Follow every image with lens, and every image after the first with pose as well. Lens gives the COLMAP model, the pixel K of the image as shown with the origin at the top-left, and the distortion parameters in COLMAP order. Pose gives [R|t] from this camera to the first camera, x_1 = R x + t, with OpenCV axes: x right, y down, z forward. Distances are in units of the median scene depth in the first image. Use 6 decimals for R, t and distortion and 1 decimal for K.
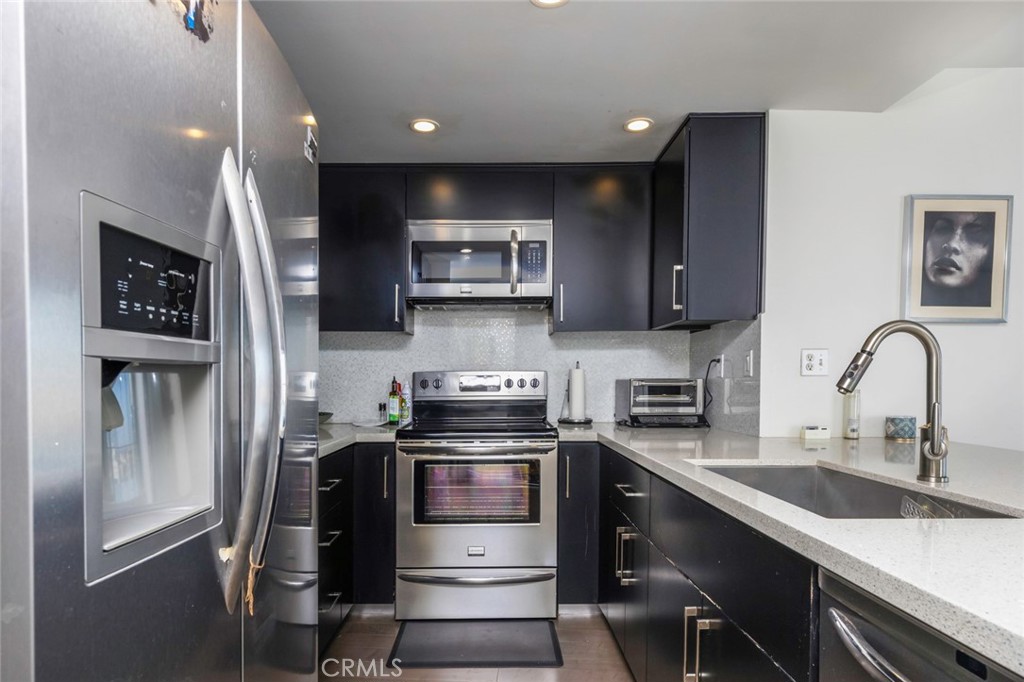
lens RADIAL K [[569.6, 0, 508.8], [0, 569.6, 393.9], [0, 0, 1]] dist [-0.004001, -0.000442]
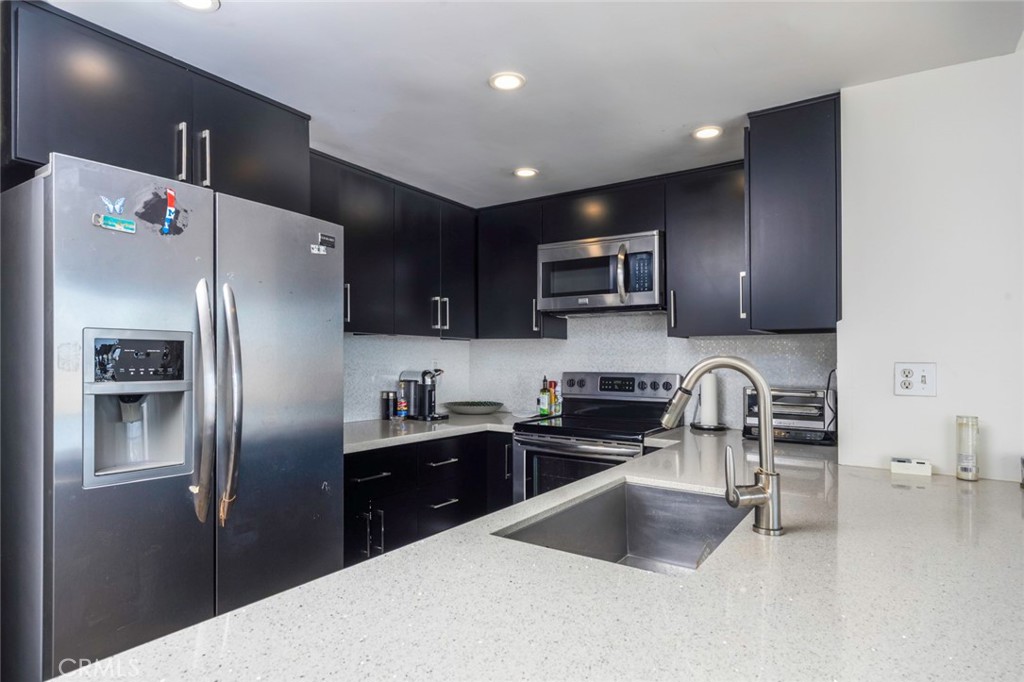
lens RADIAL K [[572.0, 0, 509.4], [0, 572.0, 358.4], [0, 0, 1]] dist [-0.011196, 0.000592]
pose [[0.820919, 0.010690, -0.570944, 0.477687], [-0.026389, 0.999467, -0.019230, -0.049561], [0.570434, 0.030853, 0.820764, 0.005620]]
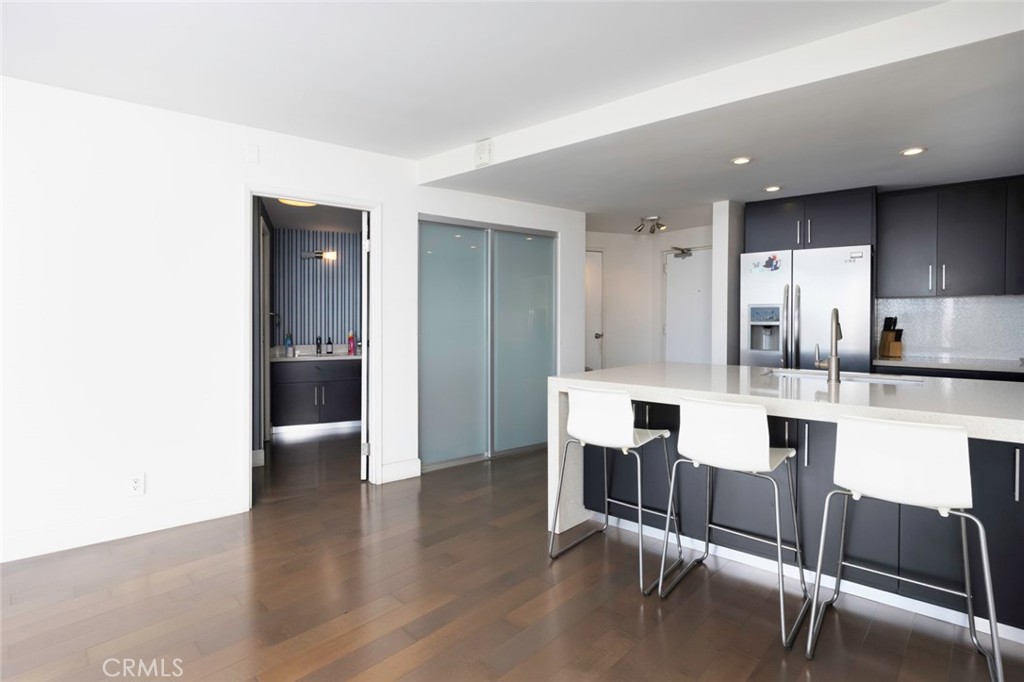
lens RADIAL K [[493.1, 0, 515.4], [0, 493.1, 336.7], [0, 0, 1]] dist [0.004993, 0.000019]
pose [[-0.625021, 0.038795, -0.779643, 1.511485], [-0.013769, 0.998061, 0.060701, -0.061172], [0.780486, 0.048674, -0.623275, 0.624627]]
